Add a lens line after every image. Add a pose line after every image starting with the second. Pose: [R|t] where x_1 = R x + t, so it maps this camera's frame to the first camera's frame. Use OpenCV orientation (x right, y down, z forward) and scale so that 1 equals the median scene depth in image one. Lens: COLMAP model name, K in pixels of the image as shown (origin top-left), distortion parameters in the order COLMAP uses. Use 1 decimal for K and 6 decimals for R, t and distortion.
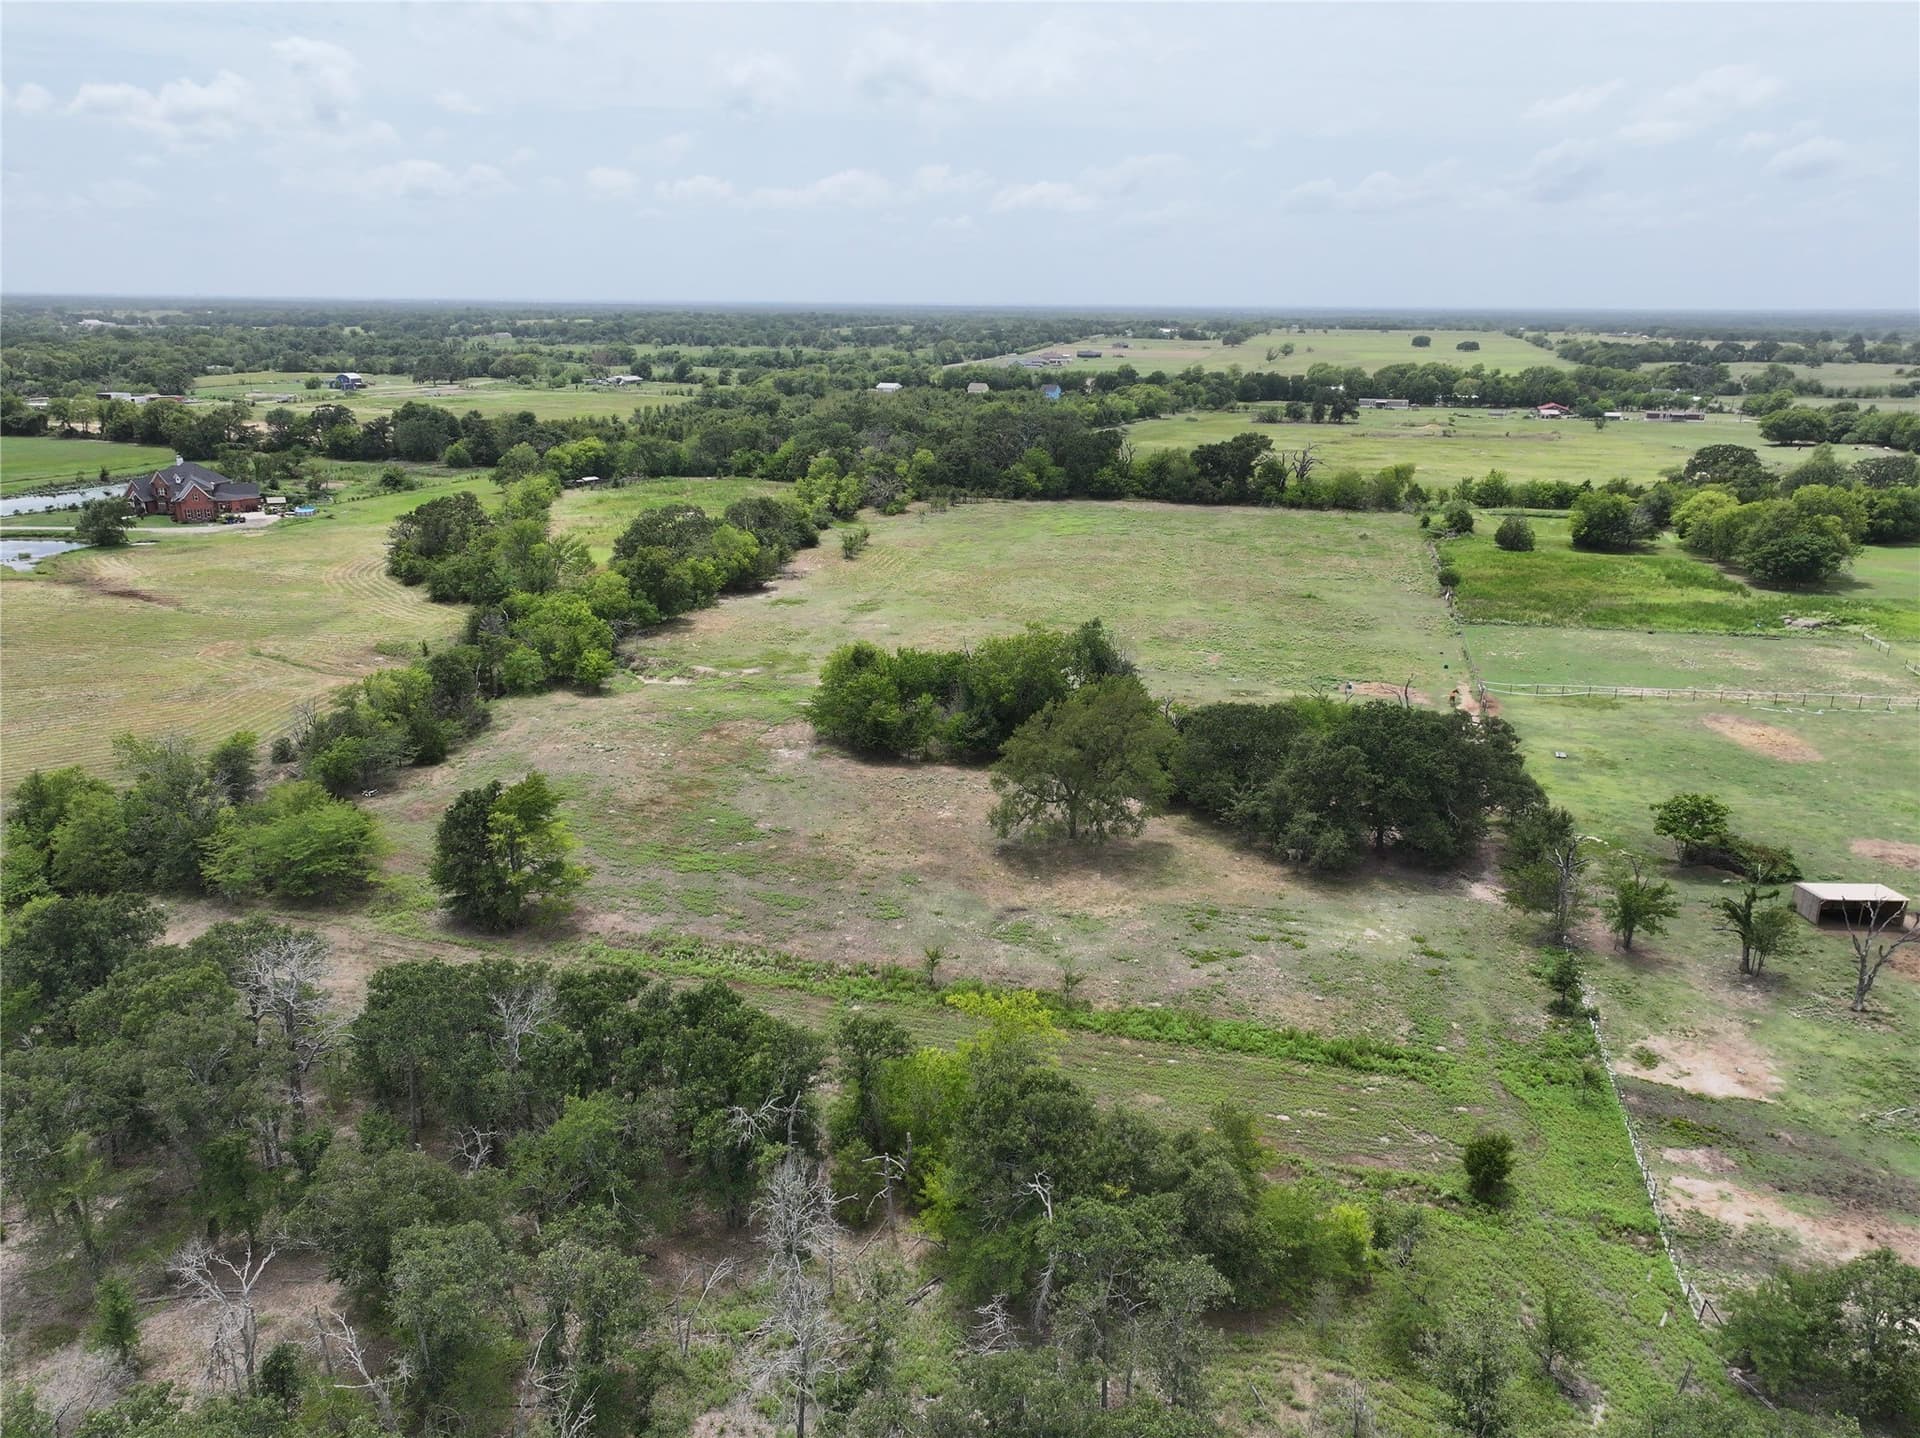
lens RADIAL K [[1347.6, 0, 971.1], [0, 1347.6, 718.8], [0, 0, 1]] dist [-0.005513, 0.018347]
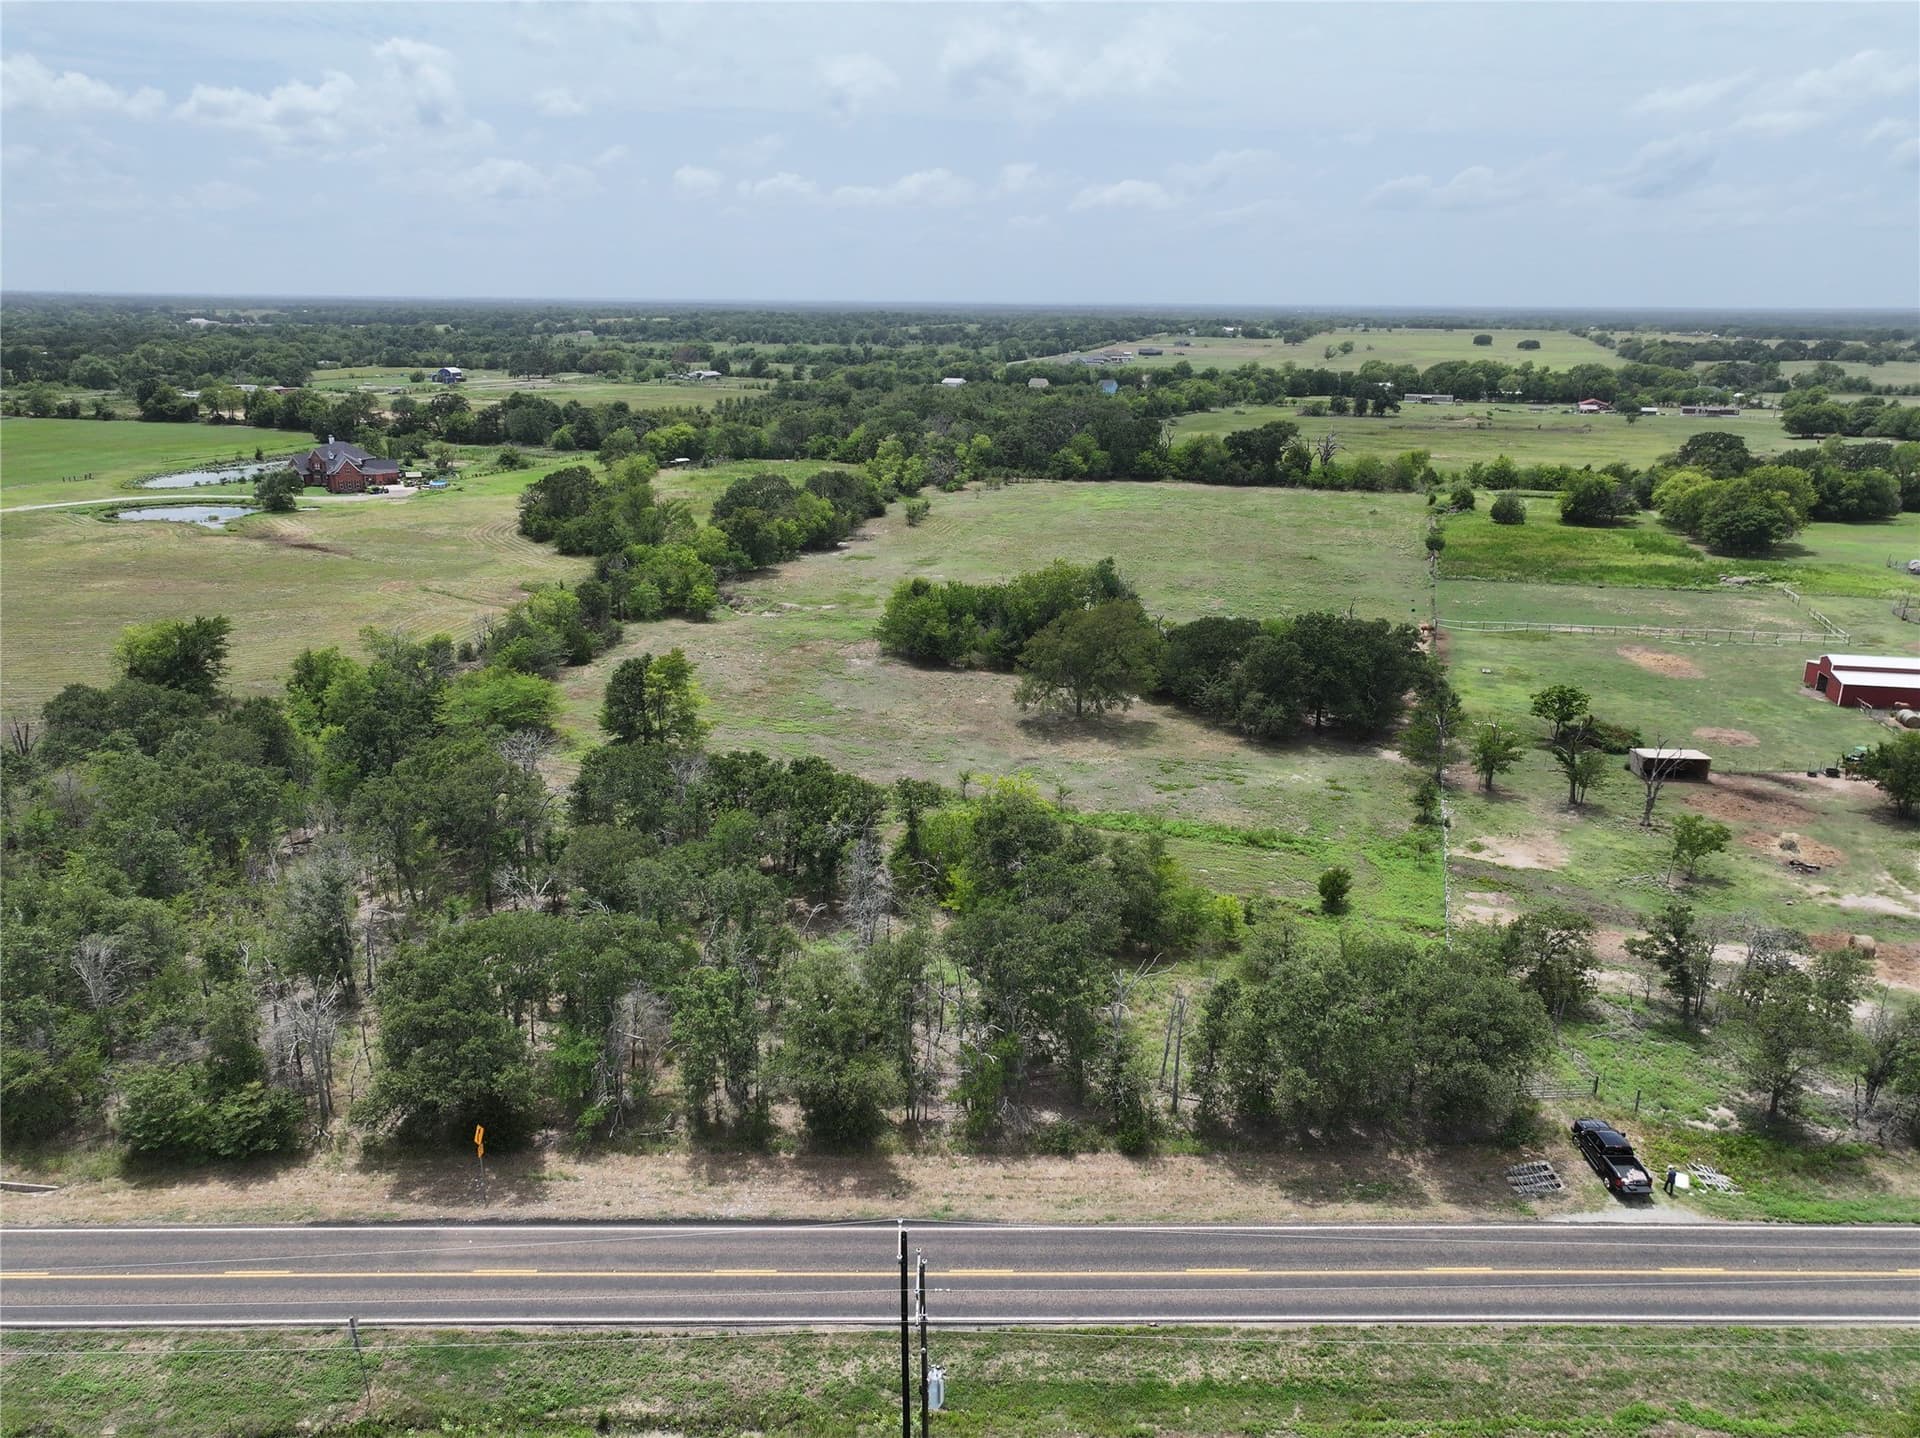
lens RADIAL K [[1347.6, 0, 971.1], [0, 1347.6, 718.8], [0, 0, 1]] dist [-0.005513, 0.018347]
pose [[0.998796, 0.014568, -0.046839, 0.016543], [-0.014538, 0.999894, 0.000995, 0.045765], [0.046848, -0.000313, 0.998902, -0.148492]]
